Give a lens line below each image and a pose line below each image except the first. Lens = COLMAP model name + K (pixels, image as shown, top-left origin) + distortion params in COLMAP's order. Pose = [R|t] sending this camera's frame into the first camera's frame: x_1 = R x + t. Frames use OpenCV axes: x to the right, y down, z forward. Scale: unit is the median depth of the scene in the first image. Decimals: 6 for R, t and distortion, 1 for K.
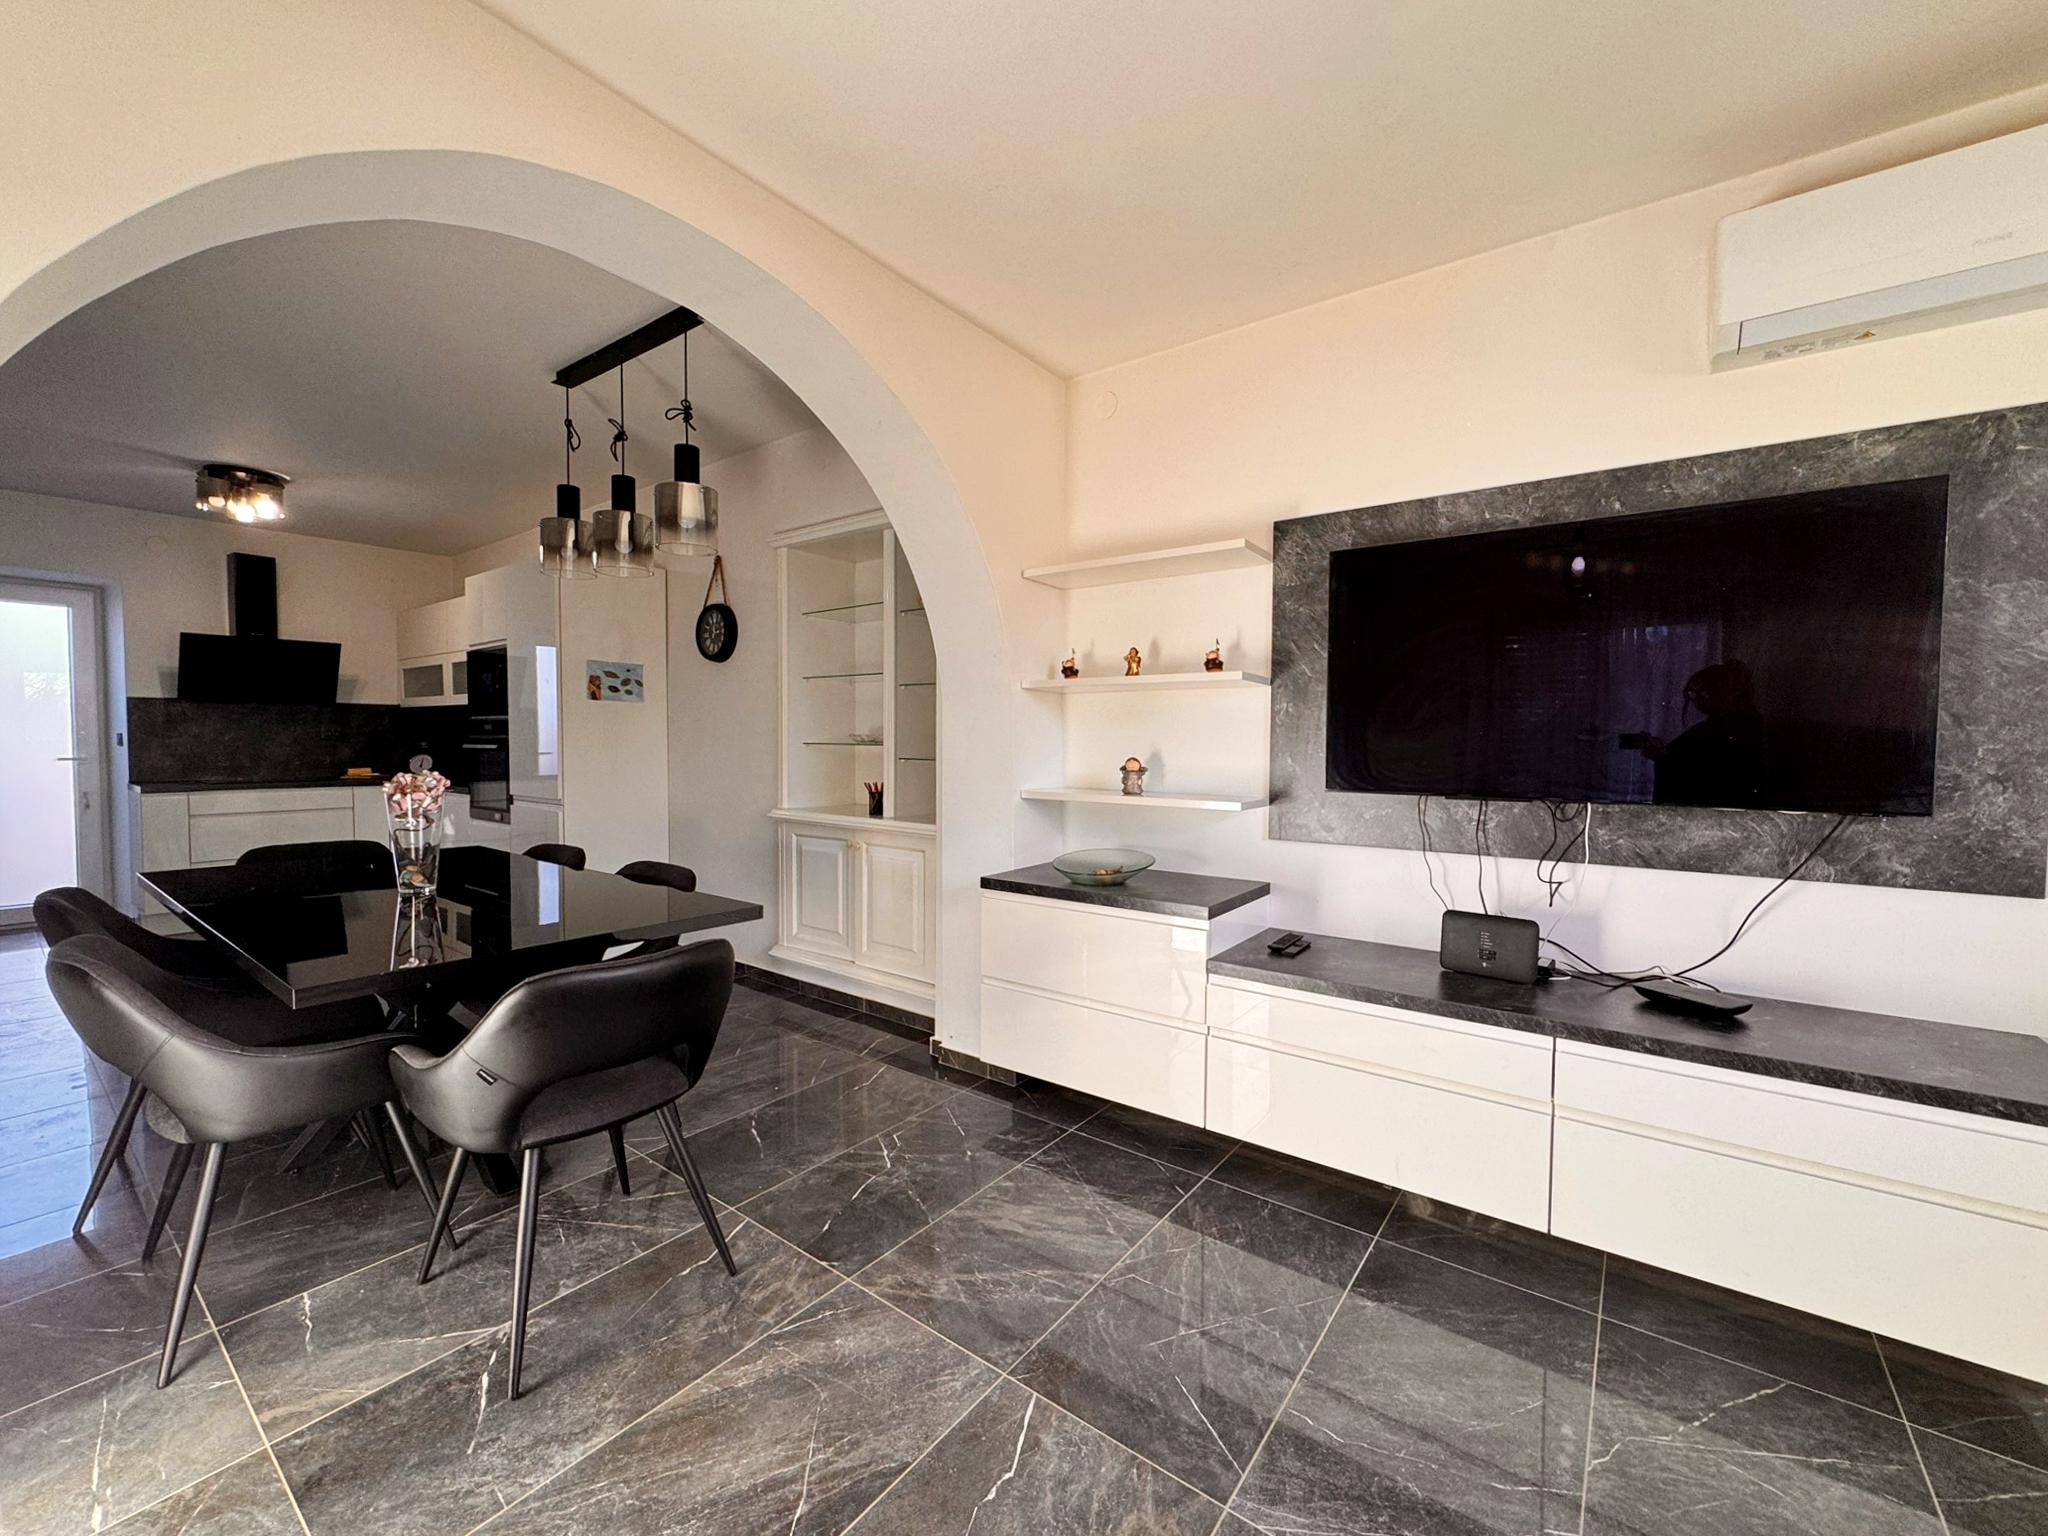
lens RADIAL K [[823.1, 0, 1020.9], [0, 823.1, 768.8], [0, 0, 1]] dist [-0.000410, -0.000229]
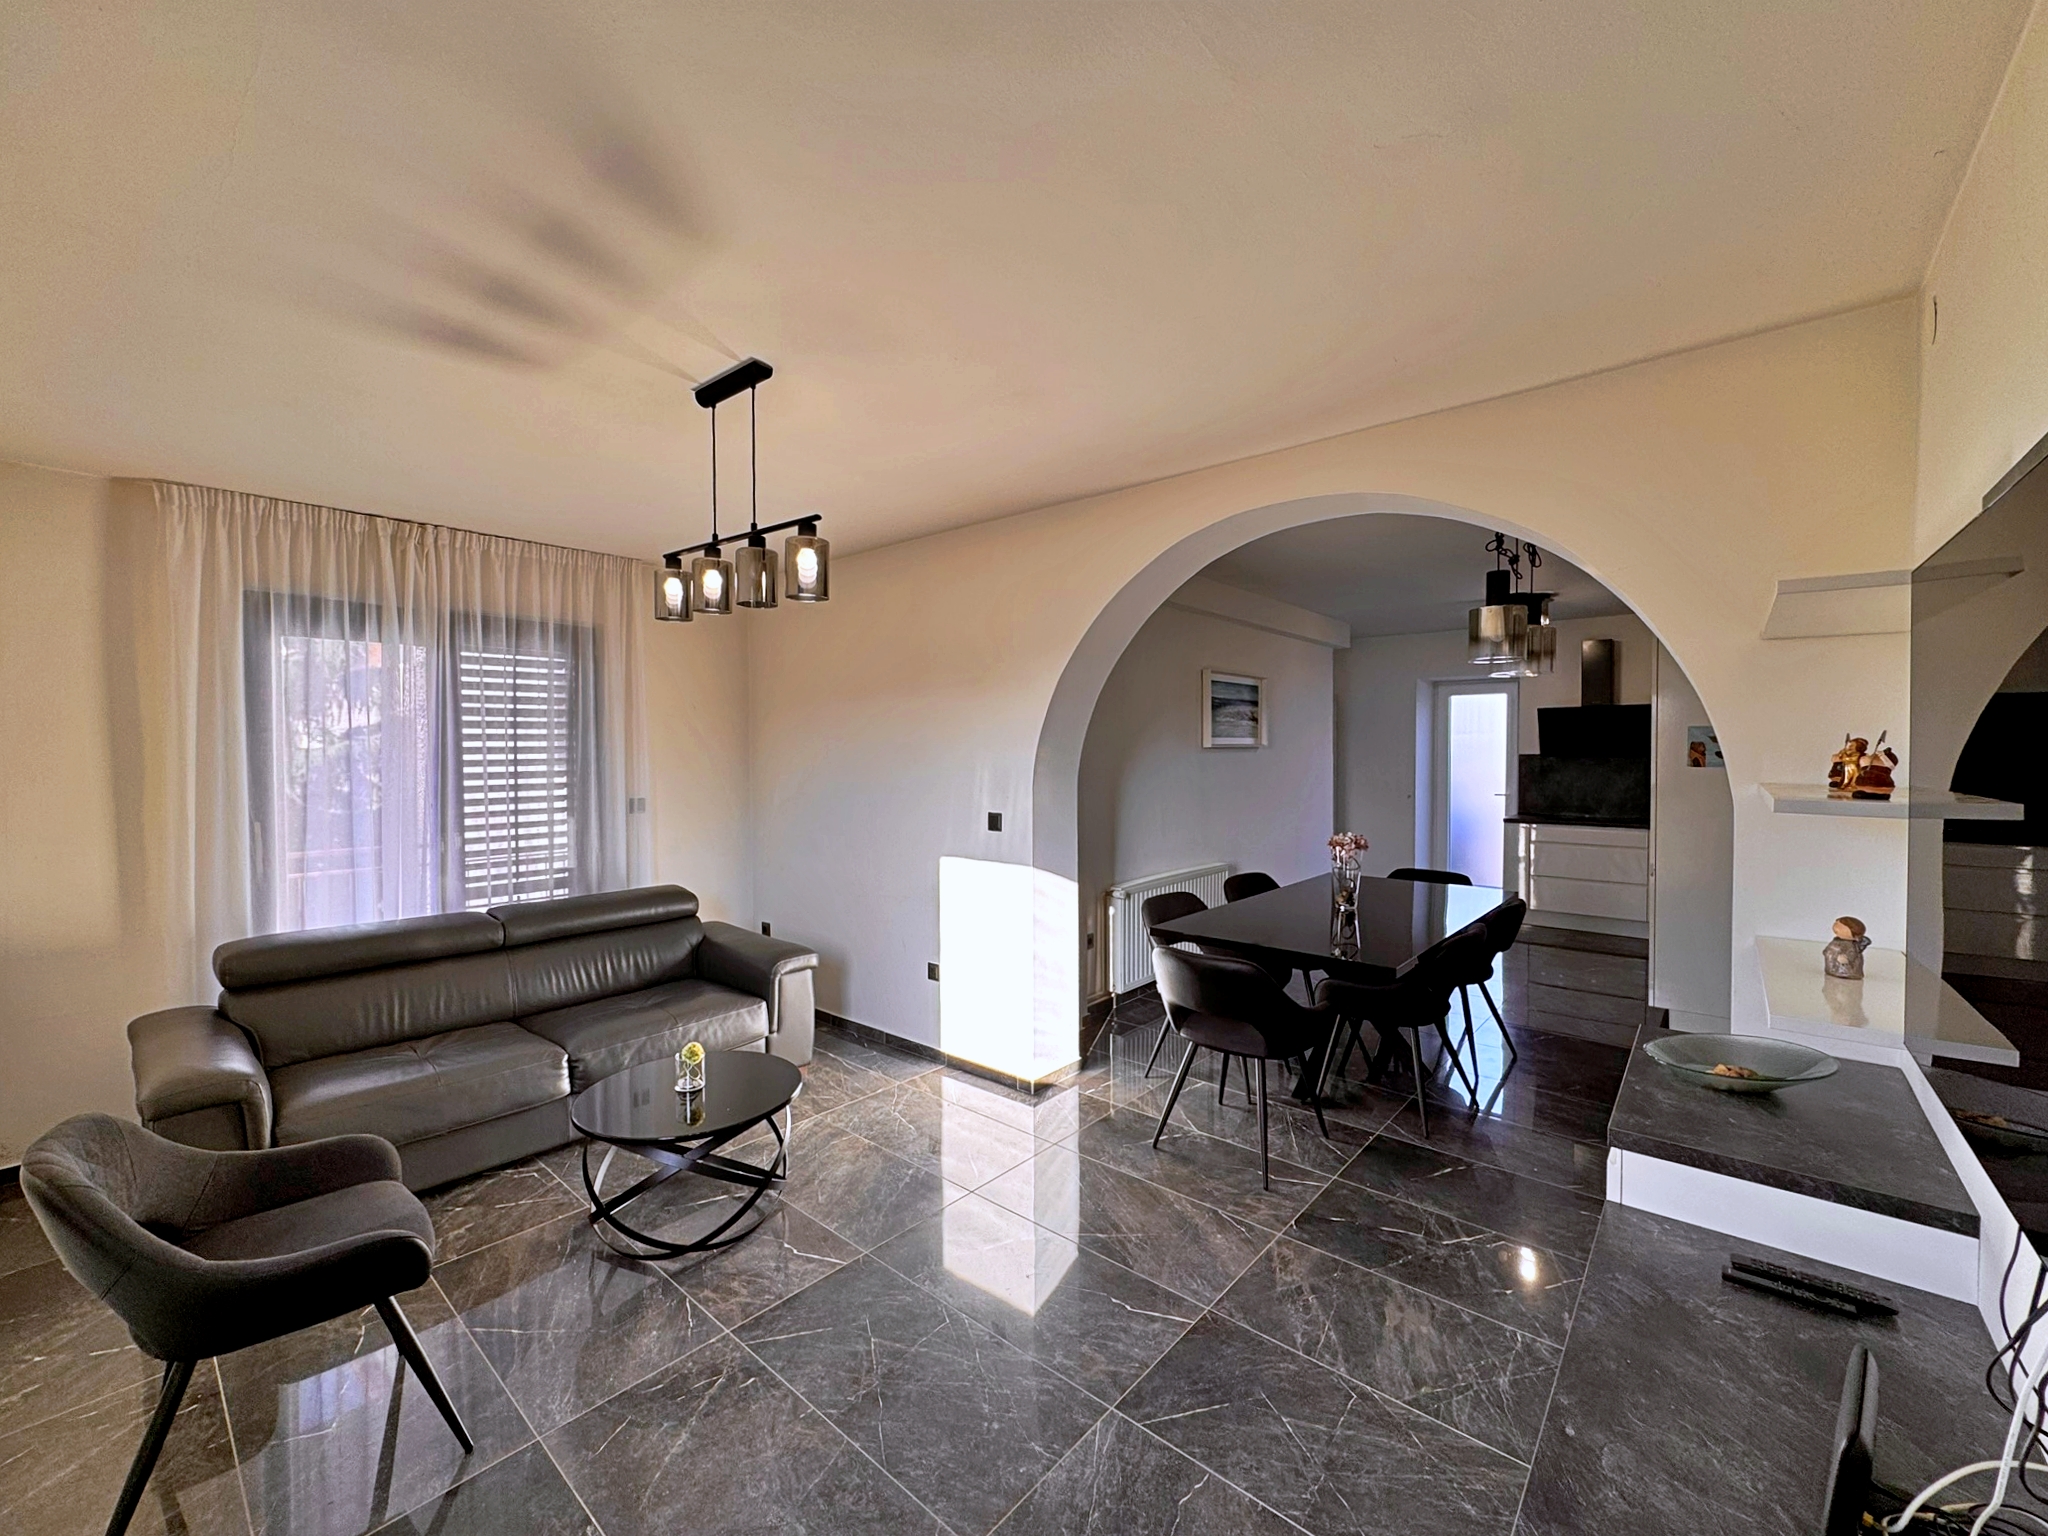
lens RADIAL K [[823.1, 0, 1020.9], [0, 823.1, 768.8], [0, 0, 1]] dist [-0.000410, -0.000229]
pose [[-0.070046, 0.016625, -0.997405, 0.769280], [-0.032480, 0.999293, 0.018938, -0.111916], [0.997015, 0.033722, -0.069456, 0.412551]]
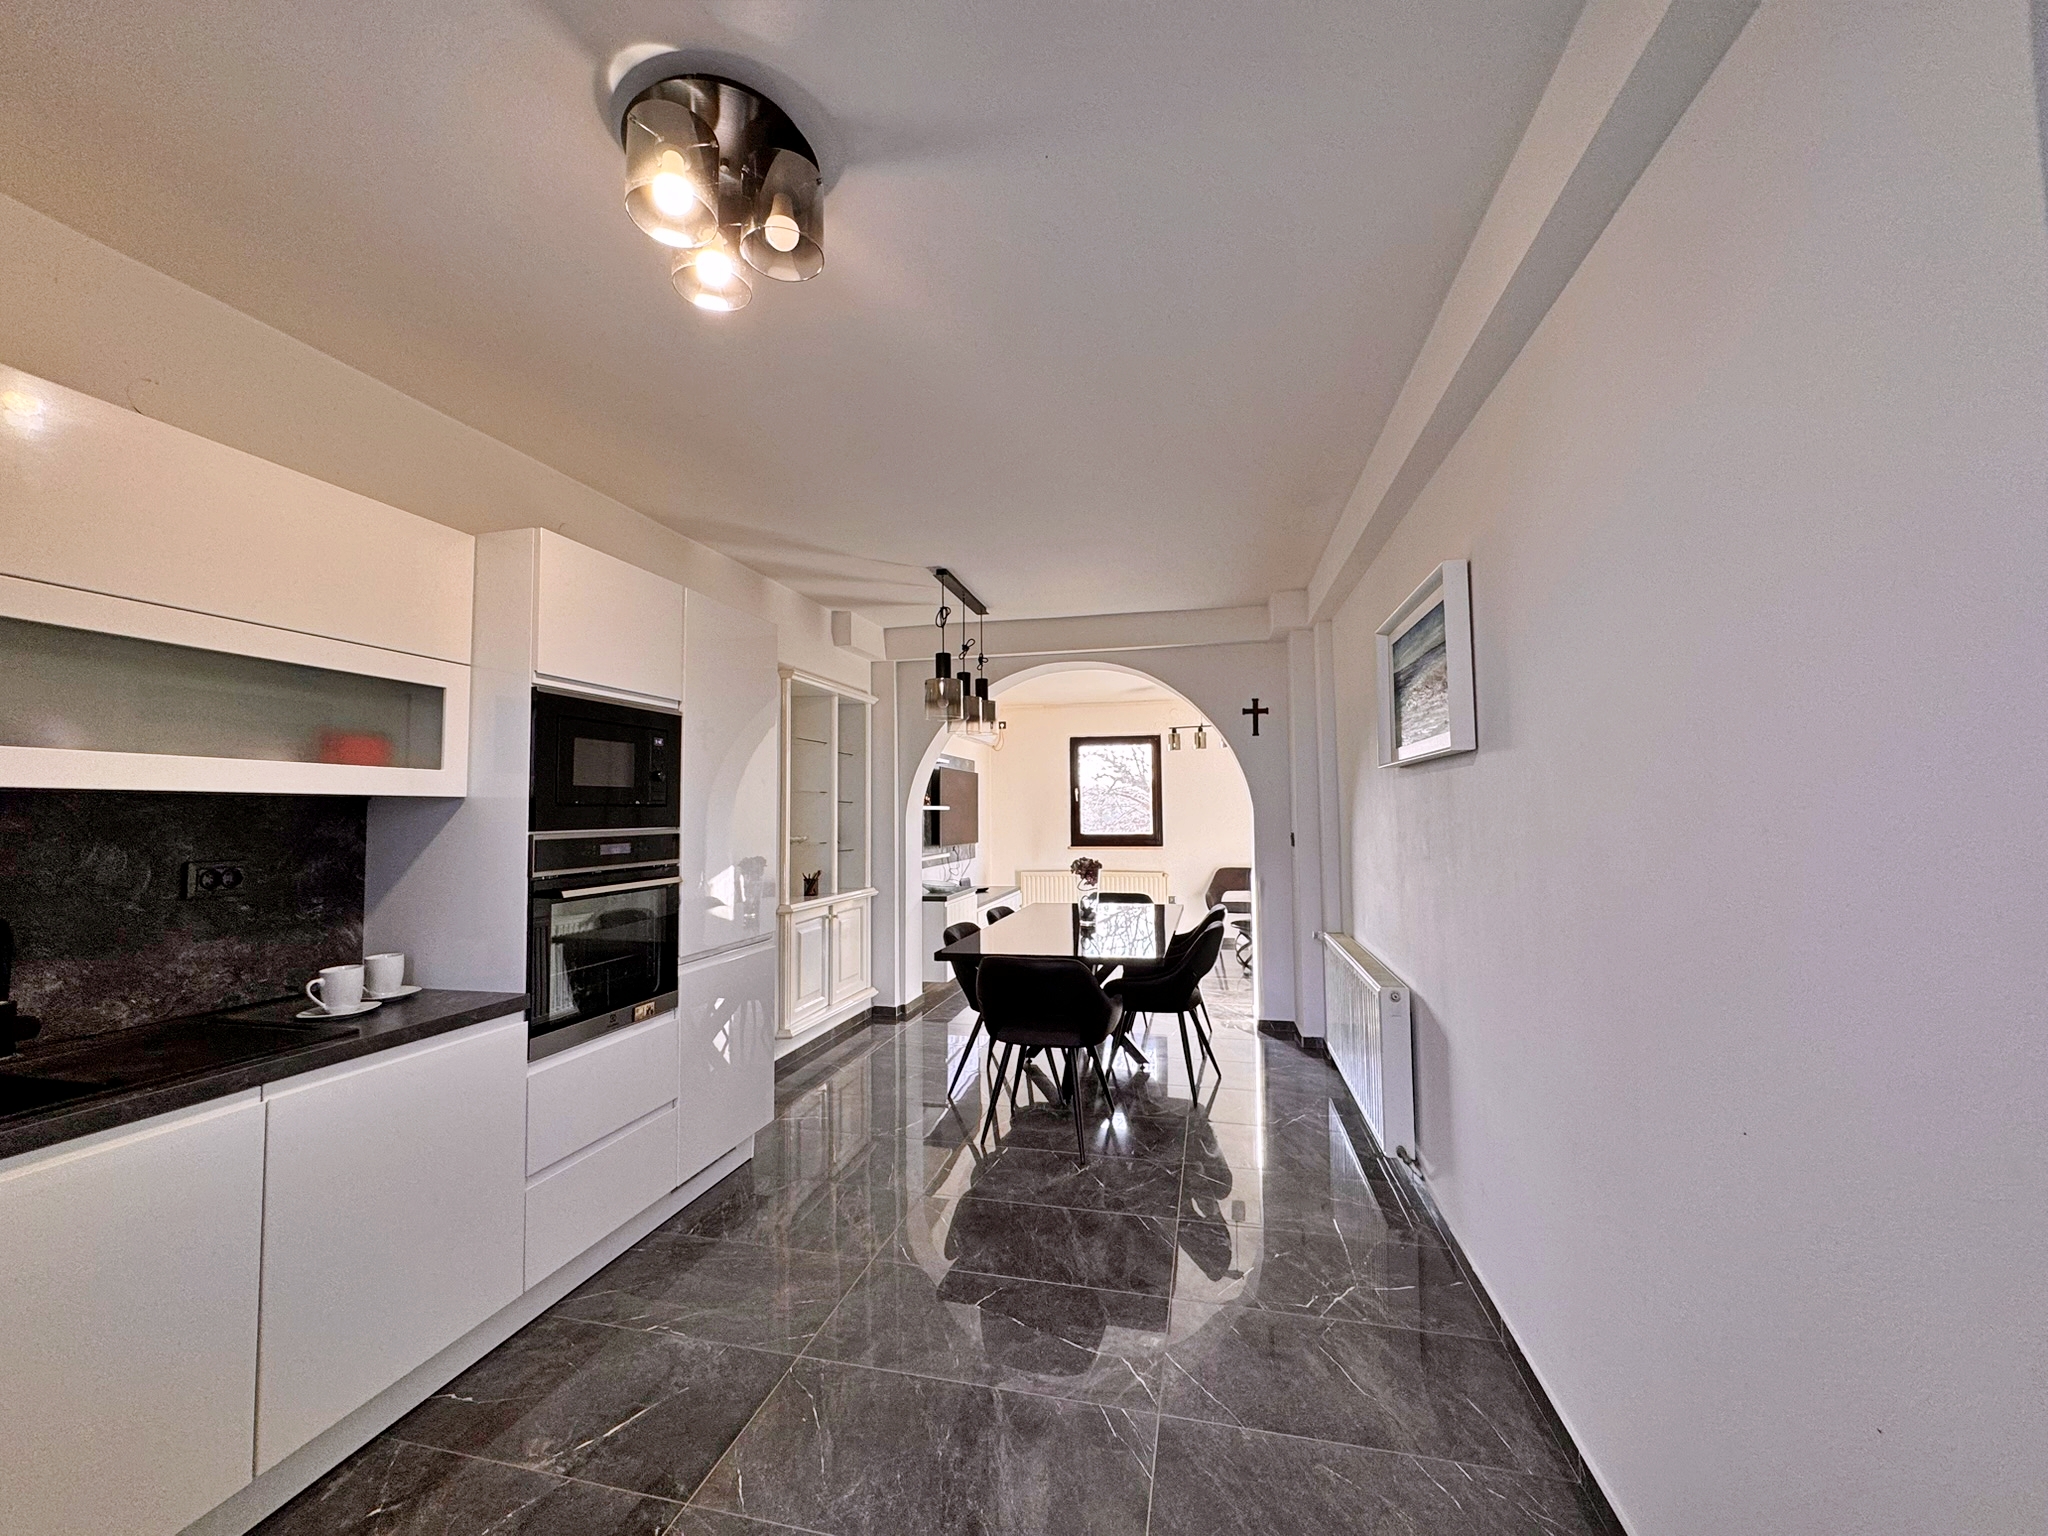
lens RADIAL K [[811.5, 0, 1019.5], [0, 811.5, 769.3], [0, 0, 1]] dist [0.000984, 0.000035]
pose [[-0.400369, 0.047366, 0.915129, -2.029963], [0.041426, 0.998578, -0.033561, -0.121993], [-0.915417, 0.024473, -0.401761, 1.608748]]
